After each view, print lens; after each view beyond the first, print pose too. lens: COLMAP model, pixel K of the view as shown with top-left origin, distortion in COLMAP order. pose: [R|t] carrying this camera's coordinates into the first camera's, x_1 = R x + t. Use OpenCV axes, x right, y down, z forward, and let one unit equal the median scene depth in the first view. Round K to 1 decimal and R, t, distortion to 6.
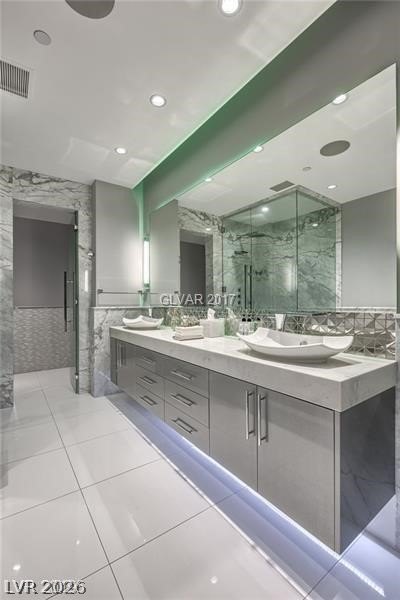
lens RADIAL K [[268.1, 0, 199.1], [0, 268.1, 300.8], [0, 0, 1]] dist [0.001762, -0.001563]
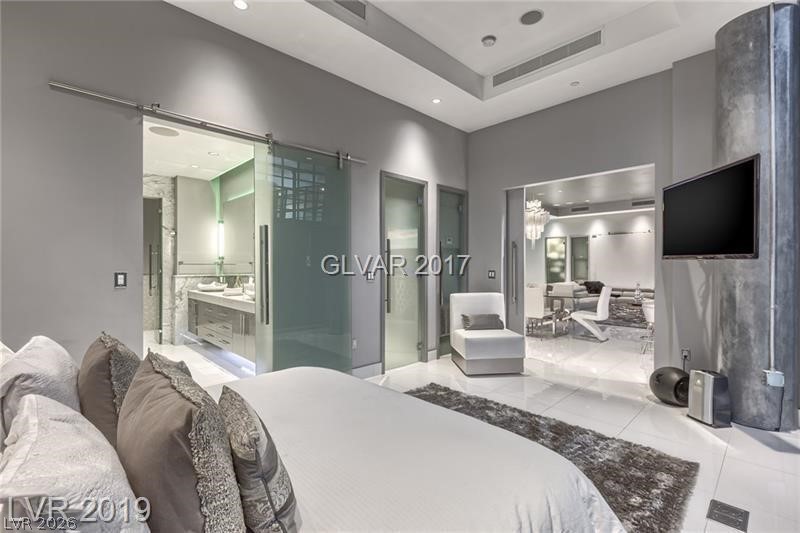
lens RADIAL K [[357.5, 0, 399.9], [0, 357.5, 264.2], [0, 0, 1]] dist [0.001762, -0.001563]
pose [[0.986703, 0.007250, 0.162370, 0.374189], [-0.007790, 0.999966, 0.002687, -0.041205], [-0.162345, -0.003916, 0.986726, -0.828746]]
